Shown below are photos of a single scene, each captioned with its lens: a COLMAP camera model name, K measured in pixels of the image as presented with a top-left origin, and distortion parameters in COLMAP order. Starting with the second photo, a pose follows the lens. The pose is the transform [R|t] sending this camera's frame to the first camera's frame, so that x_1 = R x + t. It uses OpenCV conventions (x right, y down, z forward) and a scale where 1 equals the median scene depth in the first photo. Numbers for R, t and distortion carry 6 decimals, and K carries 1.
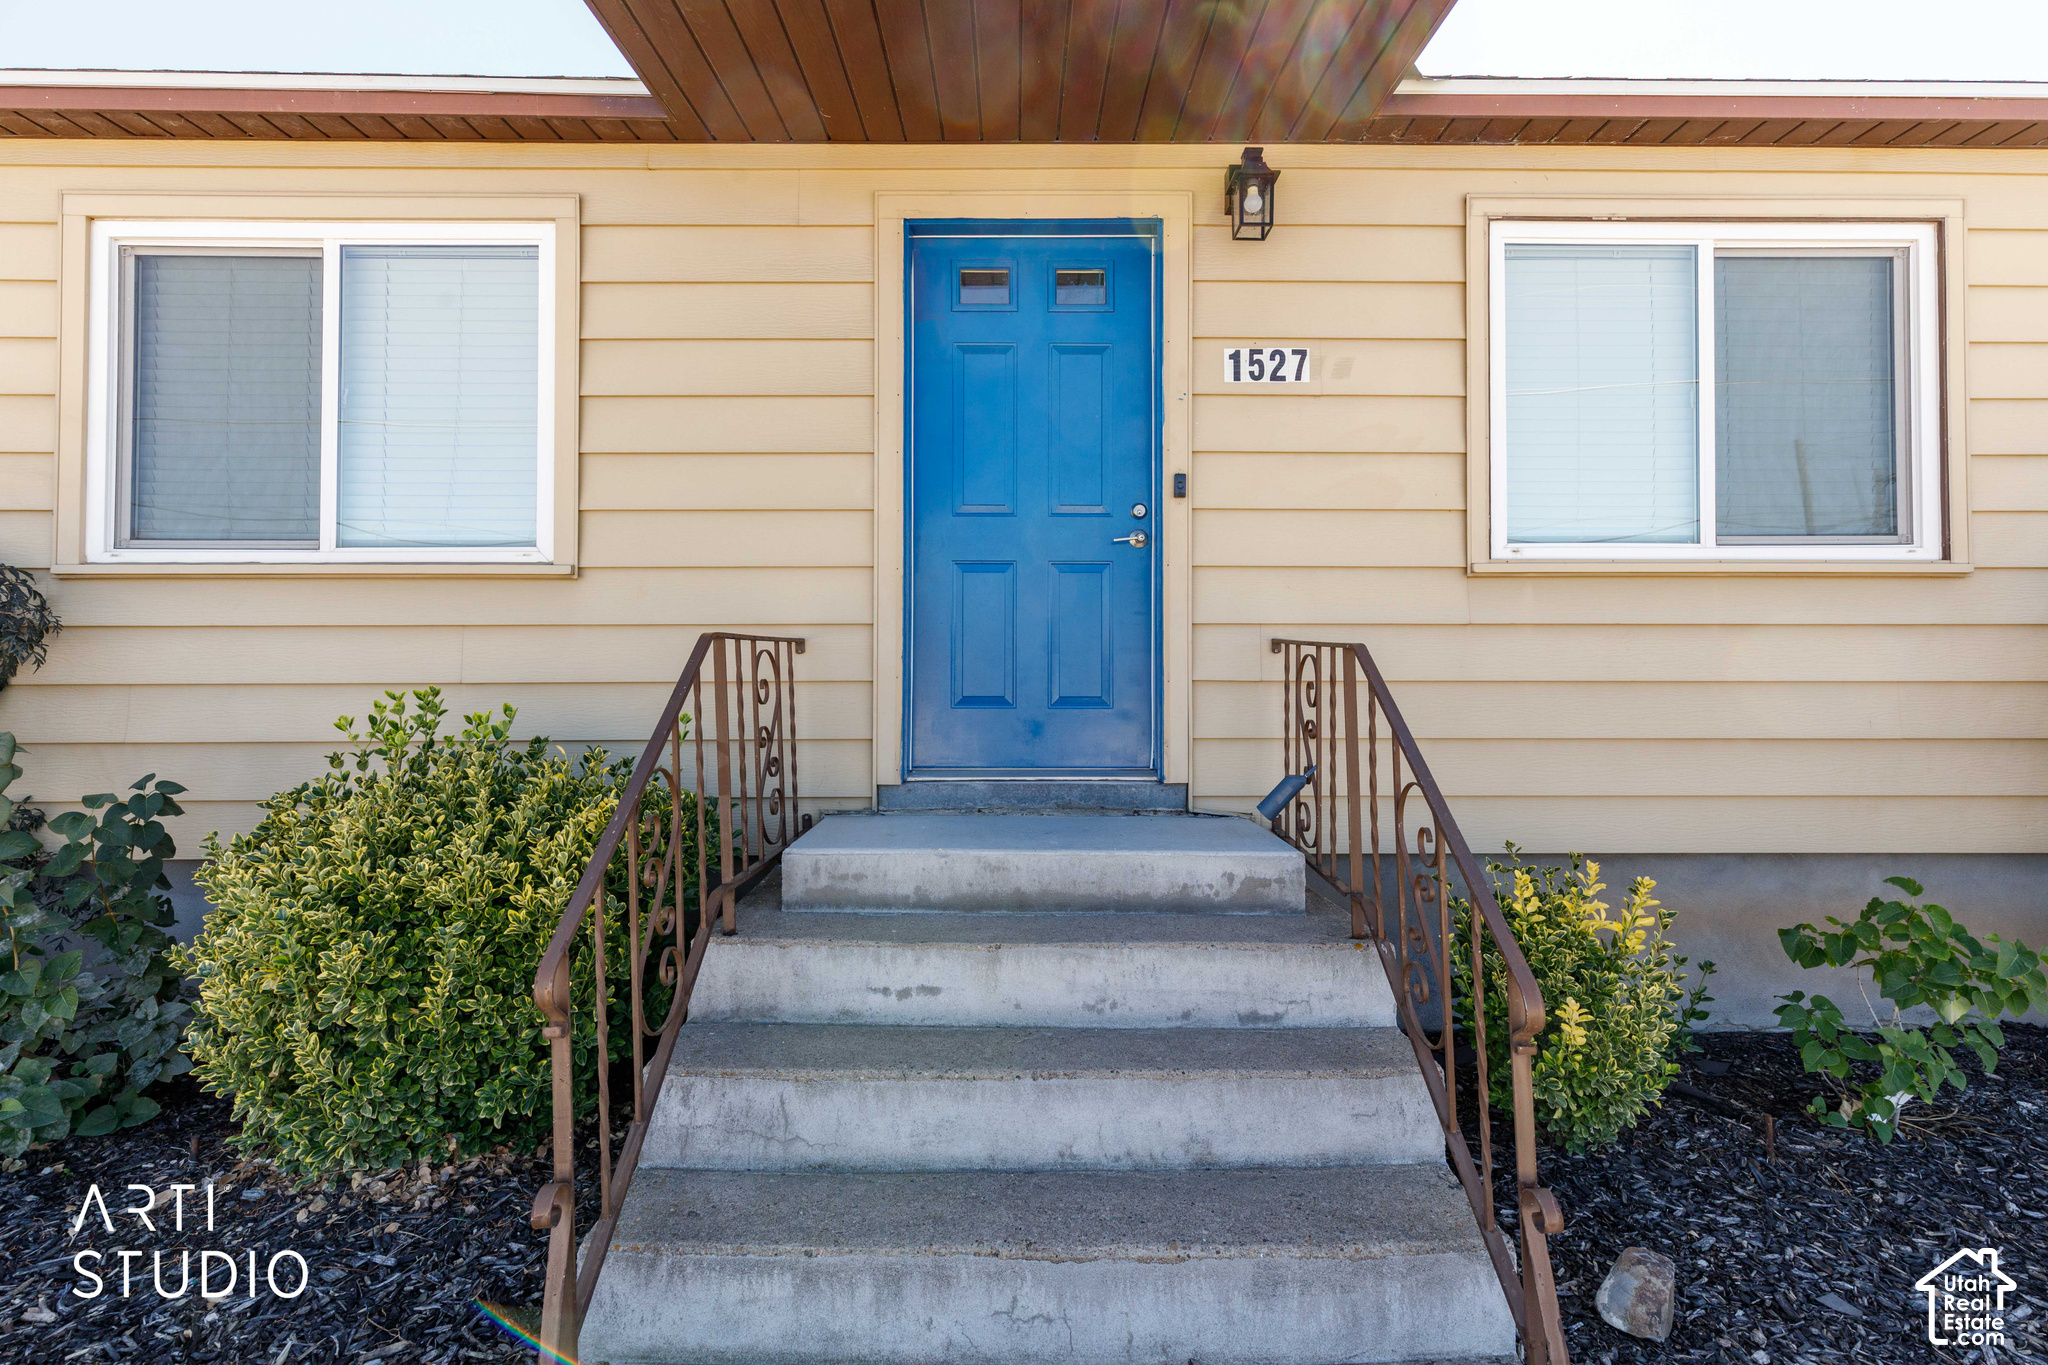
lens RADIAL K [[931.0, 0, 1028.2], [0, 931.0, 630.0], [0, 0, 1]] dist [0.011264, -0.001972]
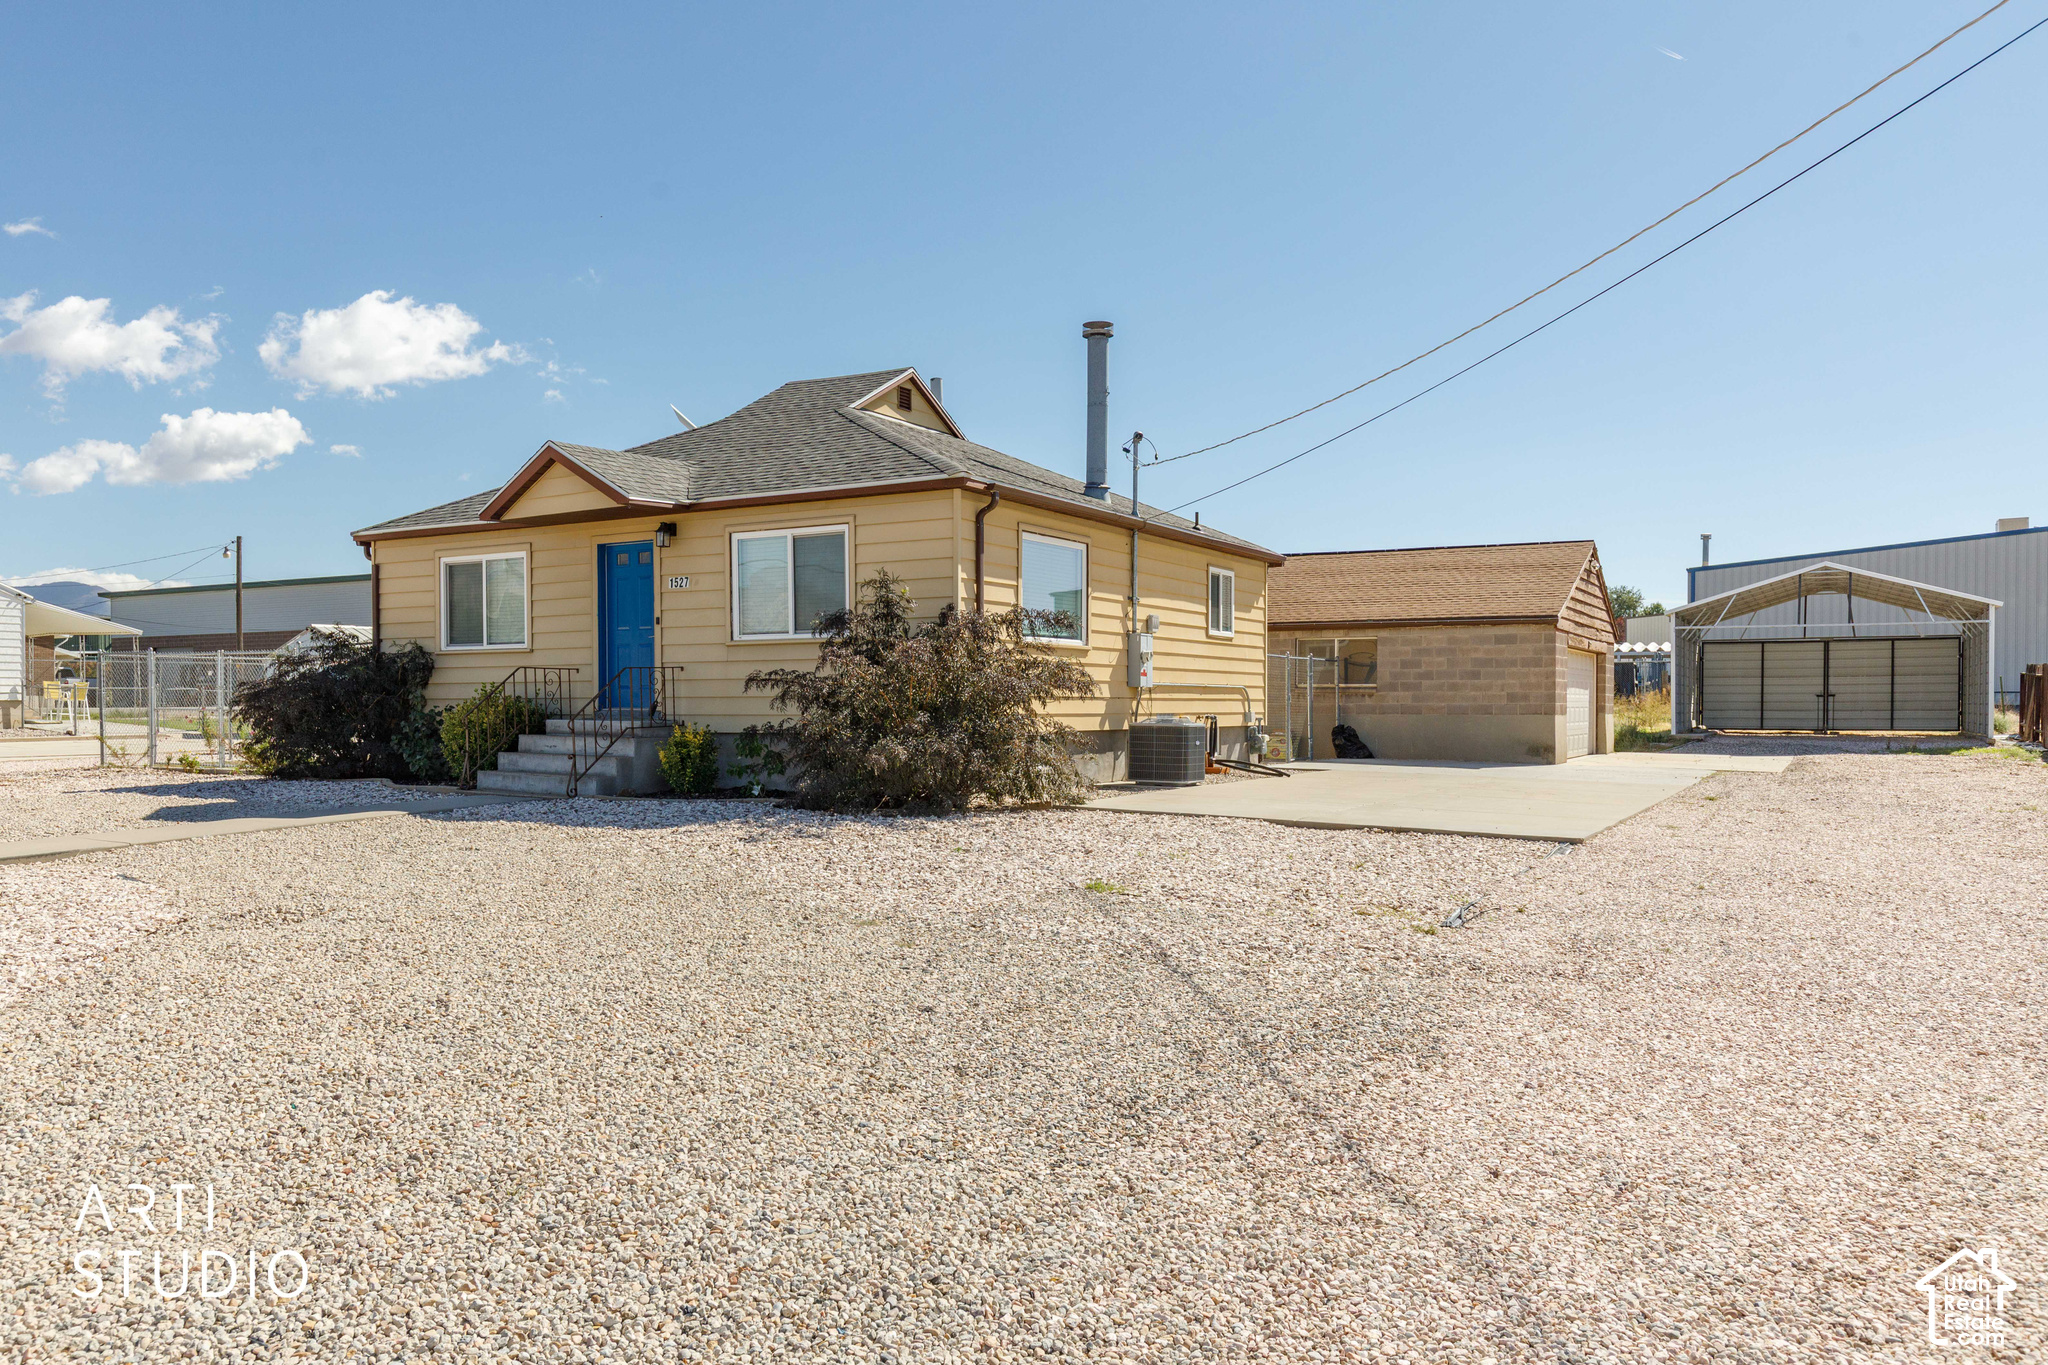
lens RADIAL K [[1447.7, 0, 1015.8], [0, 1447.7, 691.4], [0, 0, 1]] dist [0.023309, 0.002720]
pose [[0.861643, -0.005940, -0.507480, 3.867043], [0.023489, 0.999327, 0.028184, -0.019196], [0.506971, -0.036205, 0.861203, -2.799768]]
